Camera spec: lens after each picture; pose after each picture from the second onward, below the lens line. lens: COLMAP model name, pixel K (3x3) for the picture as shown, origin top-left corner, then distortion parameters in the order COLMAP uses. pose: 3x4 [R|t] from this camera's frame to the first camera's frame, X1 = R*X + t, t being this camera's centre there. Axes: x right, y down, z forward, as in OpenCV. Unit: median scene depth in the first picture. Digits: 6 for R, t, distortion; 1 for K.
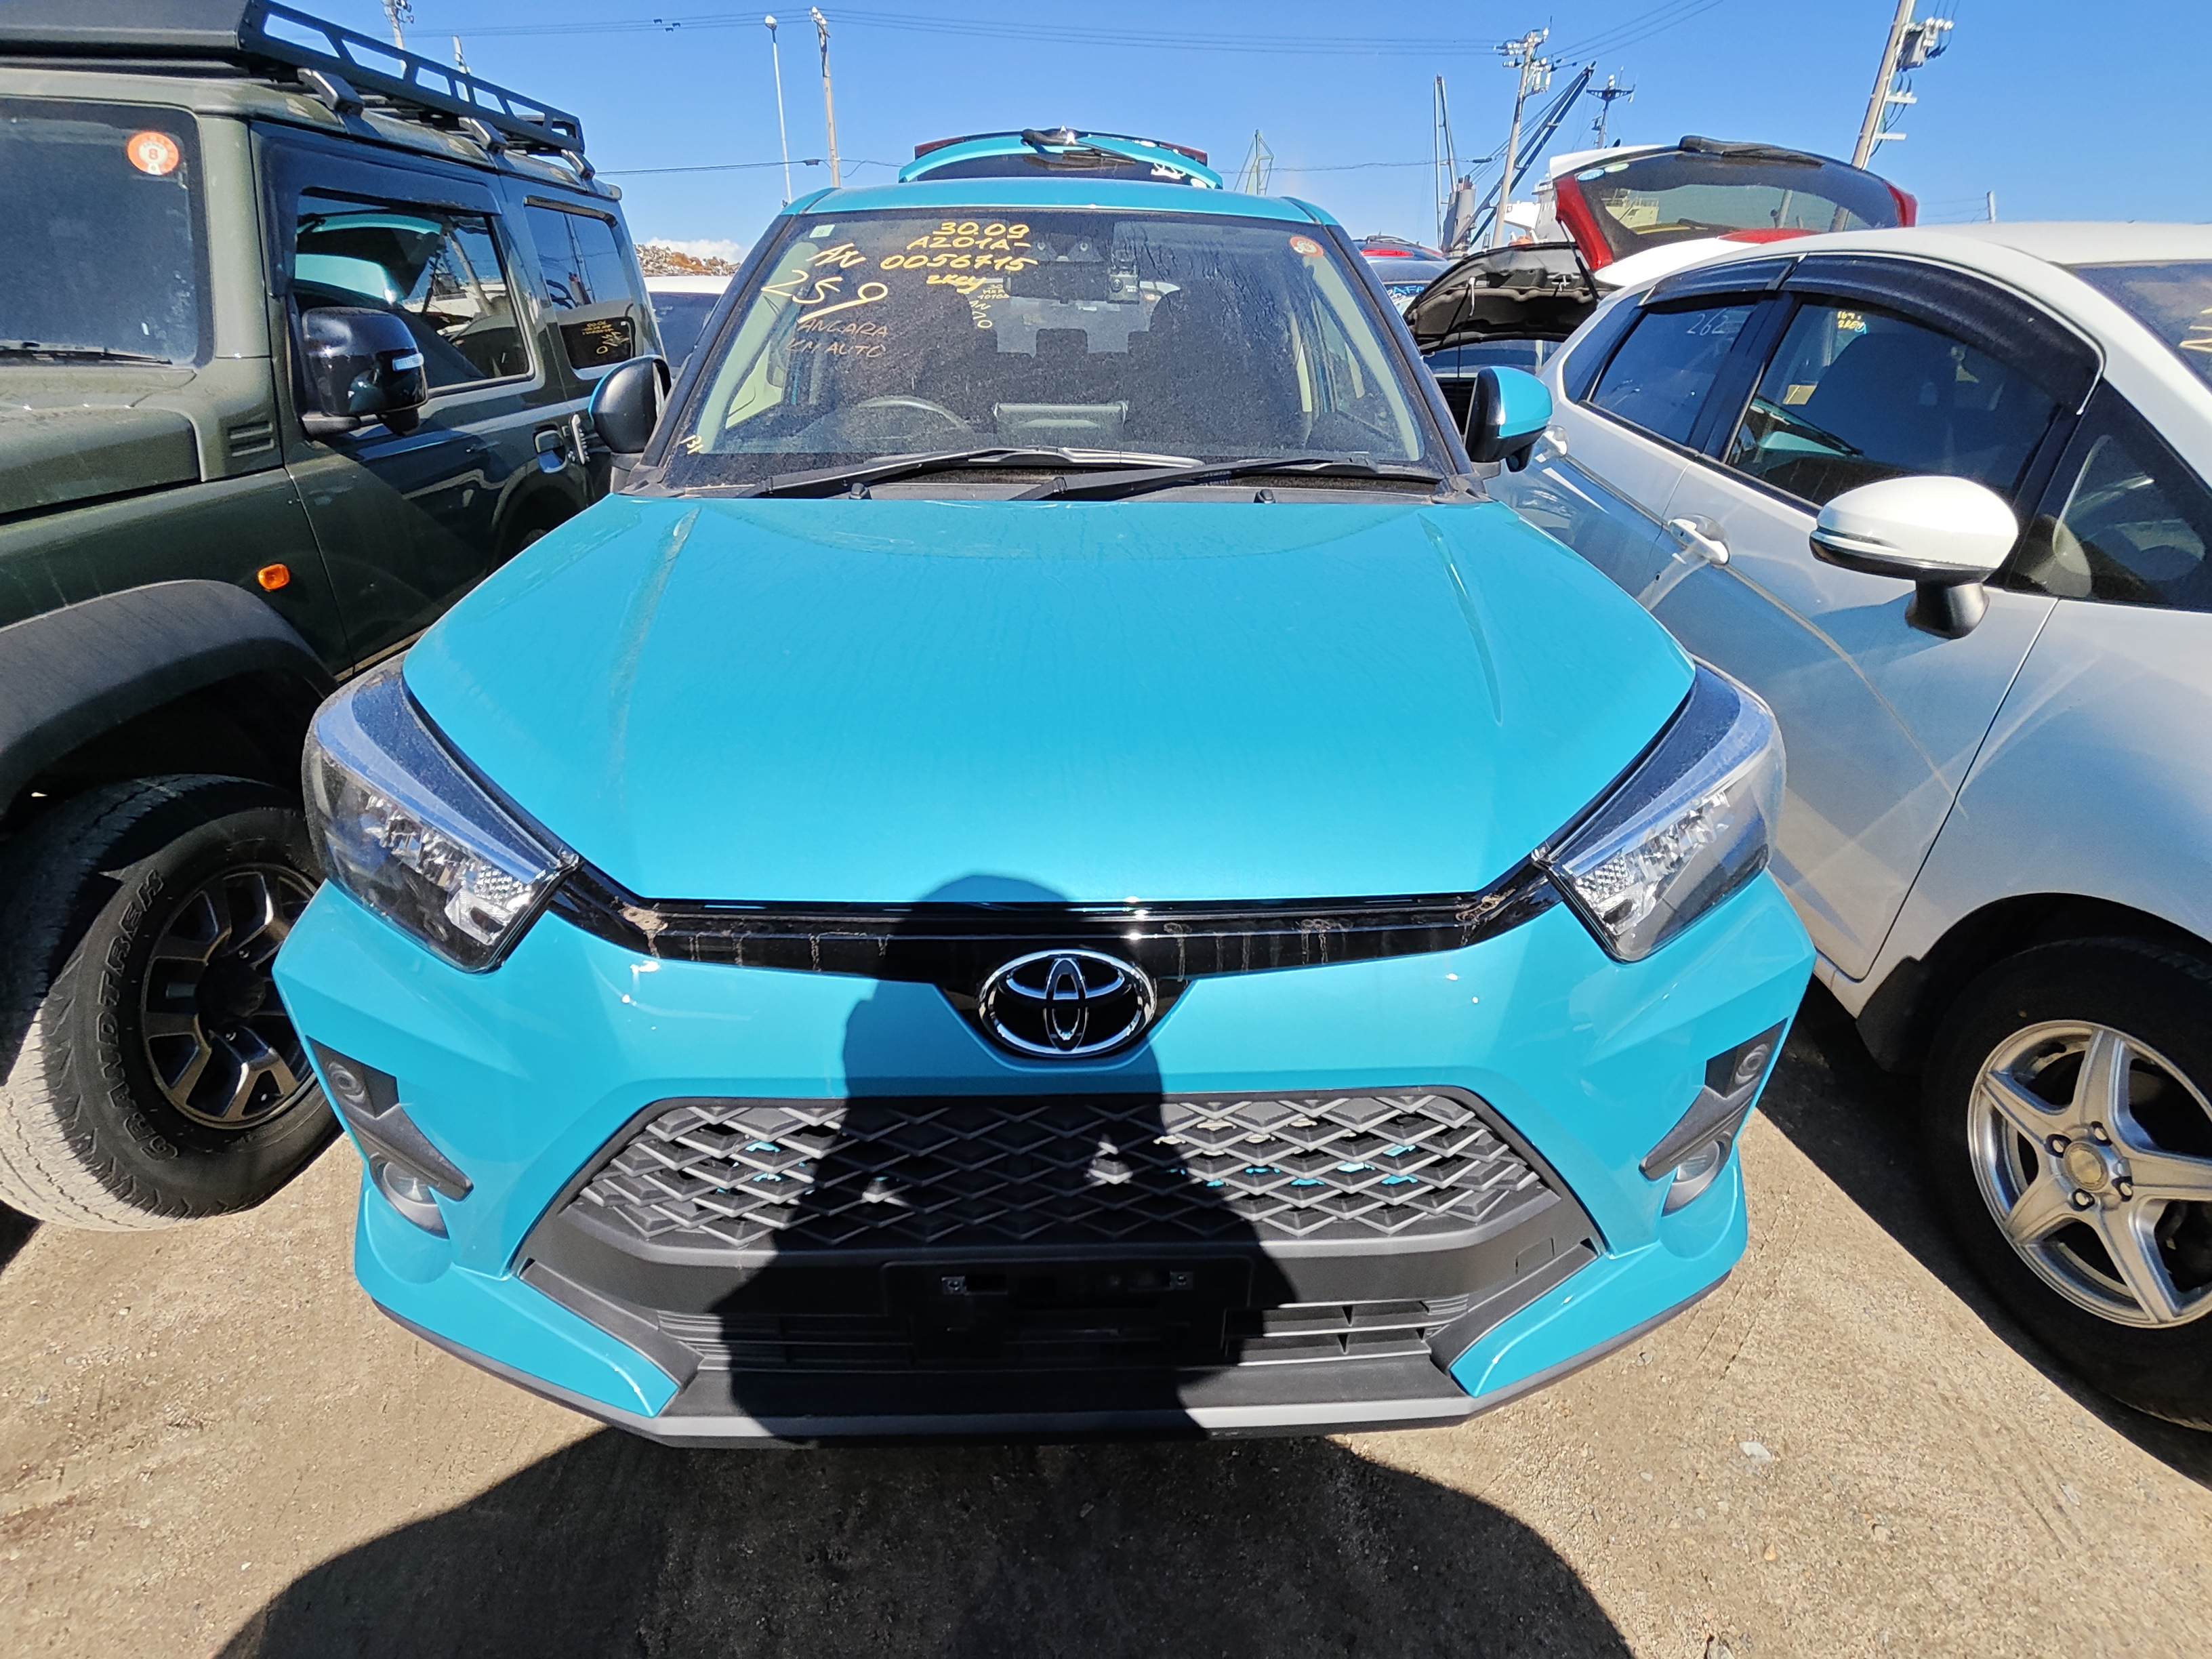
lens RADIAL K [[997.7, 0, 1072.7], [0, 997.7, 828.2], [0, 0, 1]] dist [-0.006790, -0.000257]
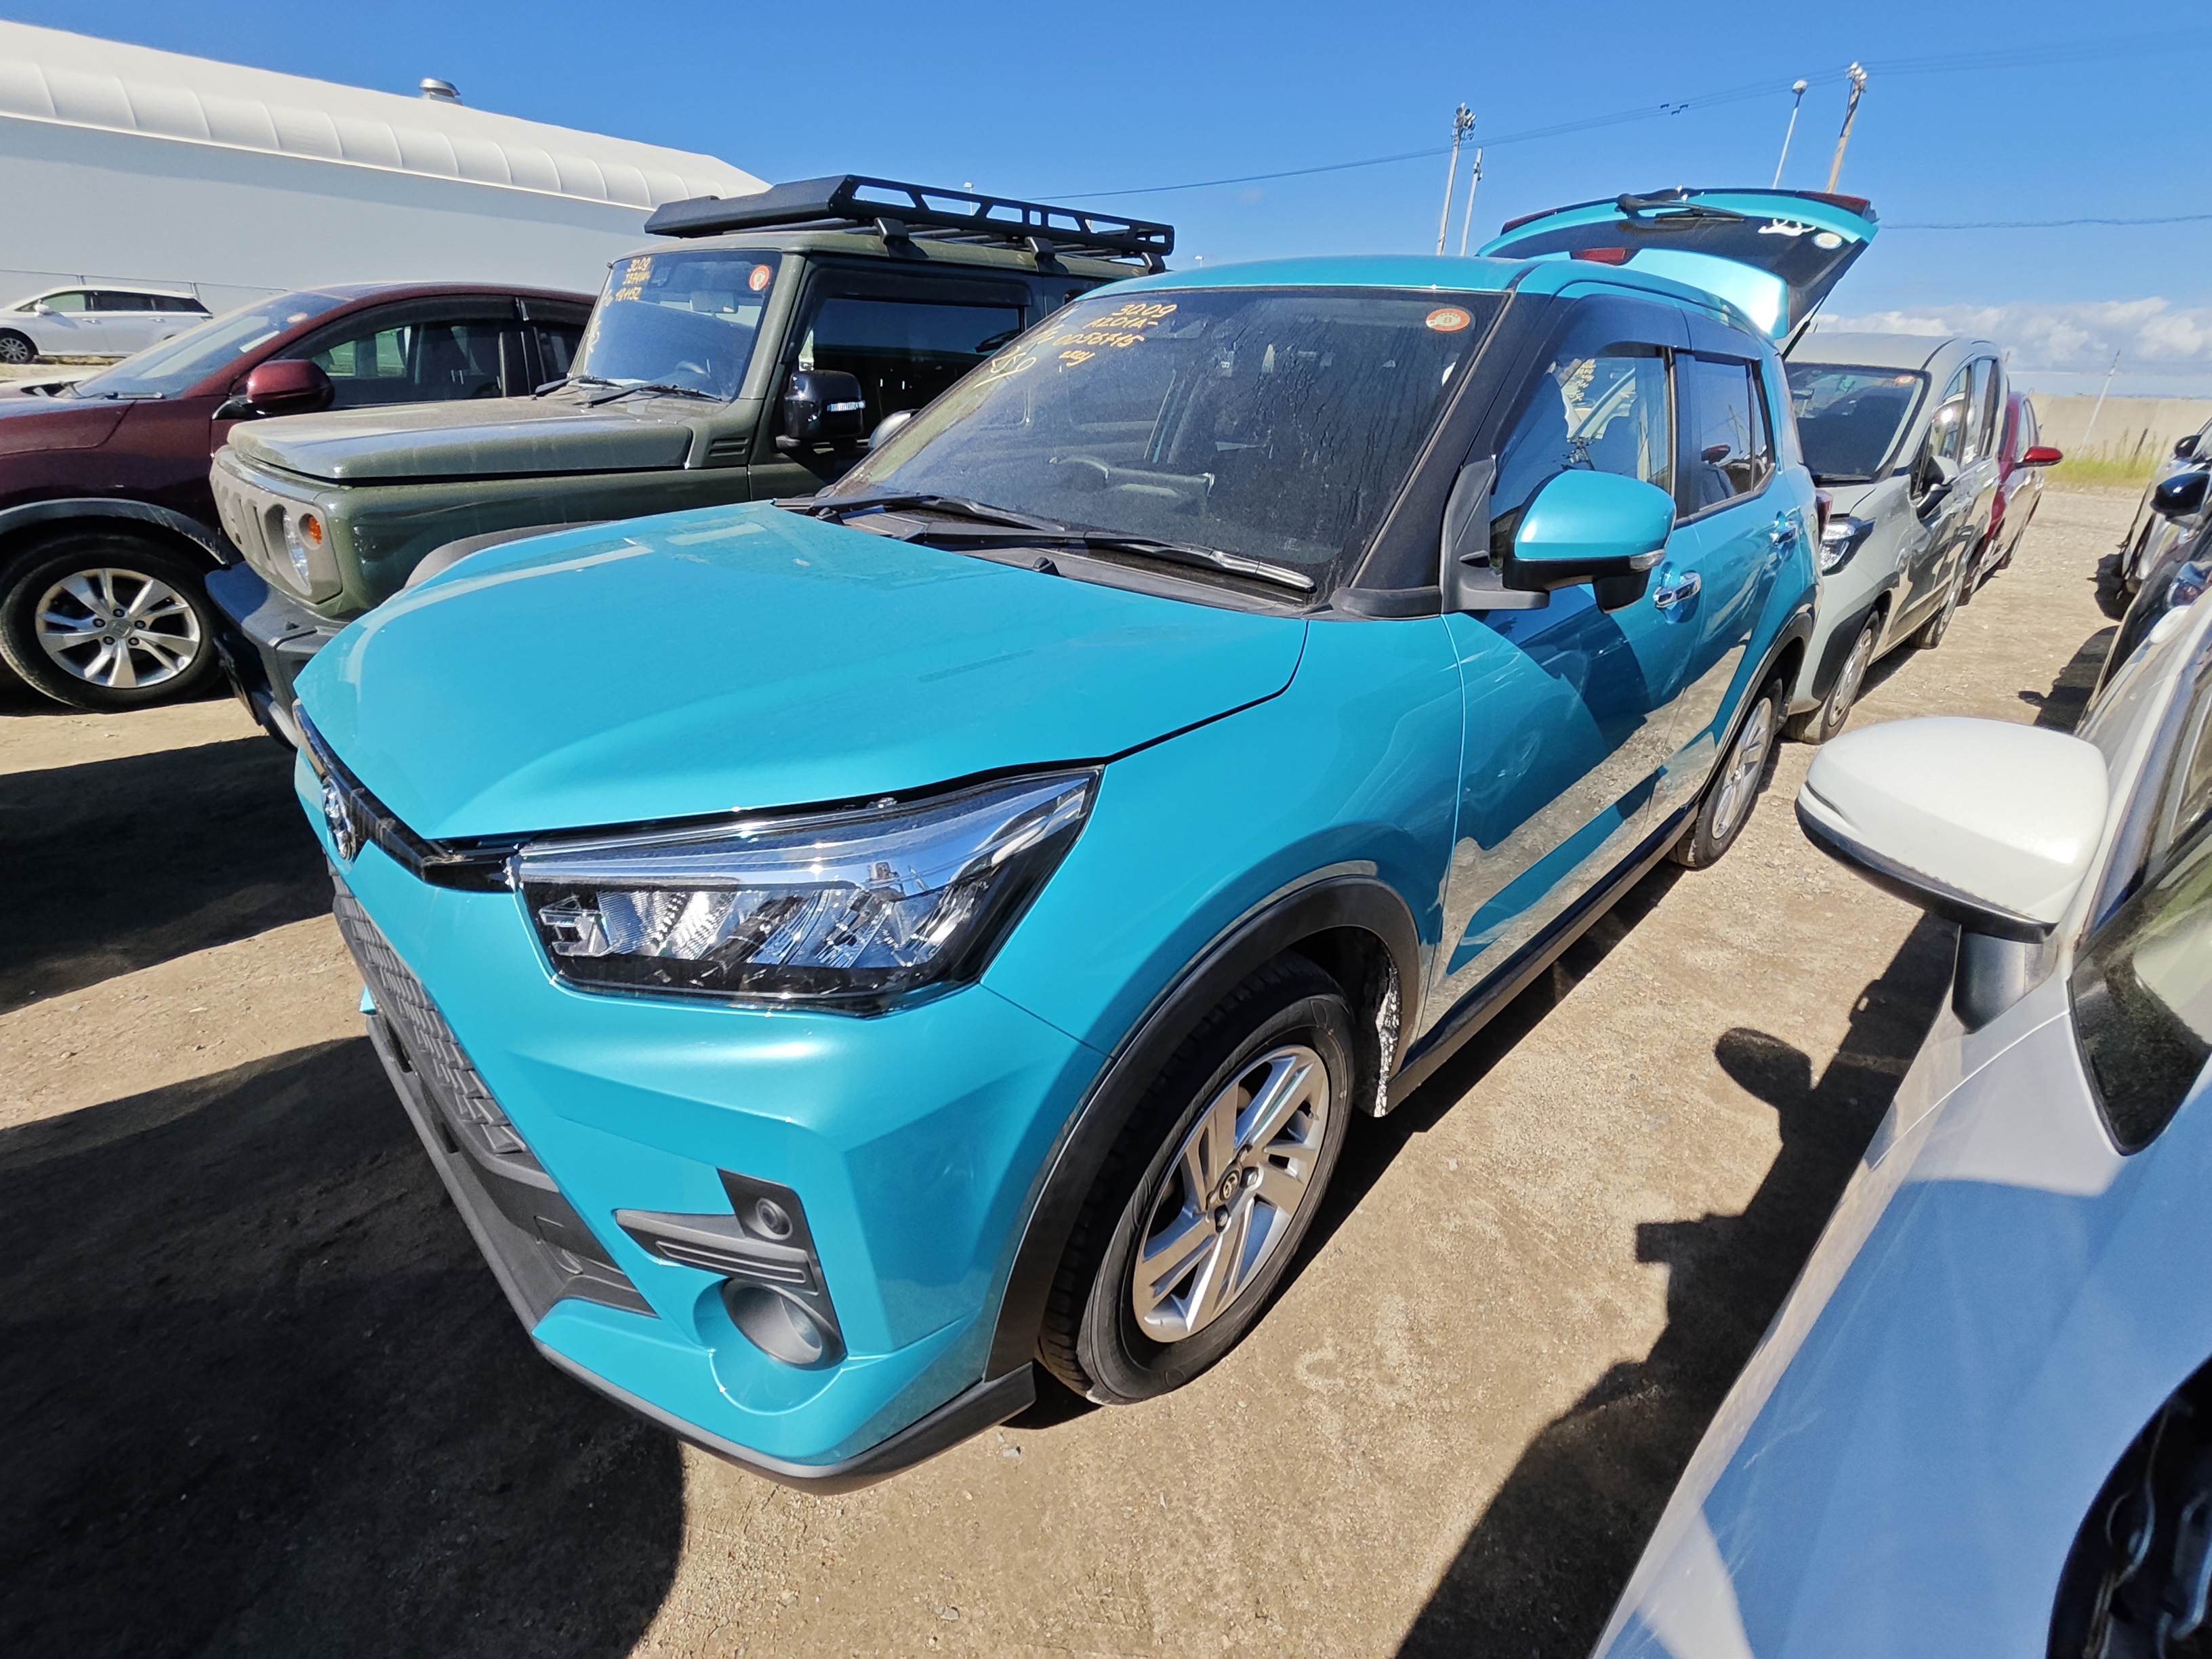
lens RADIAL K [[975.8, 0, 1106.0], [0, 975.8, 829.5], [0, 0, 1]] dist [0.001746, 0.000427]
pose [[0.674645, 0.324516, -0.662981, 0.649677], [-0.360465, 0.928637, 0.087743, -0.128175], [0.644142, 0.179786, 0.743477, 0.235602]]
